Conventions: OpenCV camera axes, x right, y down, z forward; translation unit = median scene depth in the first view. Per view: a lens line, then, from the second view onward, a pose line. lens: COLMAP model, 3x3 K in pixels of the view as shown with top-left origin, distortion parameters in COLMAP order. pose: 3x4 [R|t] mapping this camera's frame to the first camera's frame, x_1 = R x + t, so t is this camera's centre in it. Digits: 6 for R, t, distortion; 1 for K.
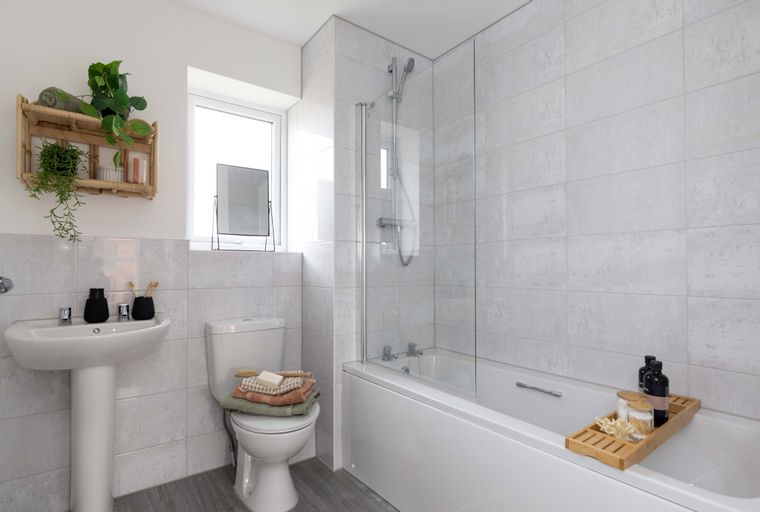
lens RADIAL K [[380.0, 0, 379.8], [0, 380.0, 265.8], [0, 0, 1]] dist [0.000422, 0.000045]
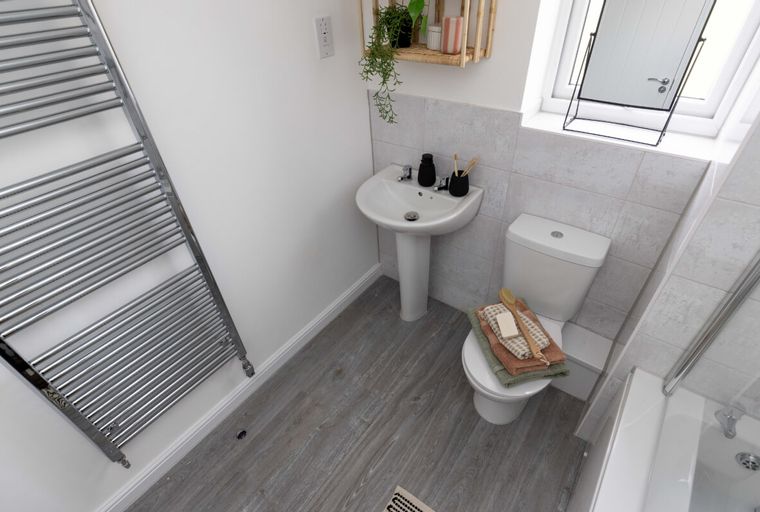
lens RADIAL K [[380.0, 0, 379.8], [0, 380.0, 265.8], [0, 0, 1]] dist [0.000422, 0.000045]
pose [[0.263475, 0.603241, -0.752783, 0.192706], [0.051686, 0.770407, 0.635454, -0.345654], [0.963281, -0.206335, 0.171803, 0.548726]]
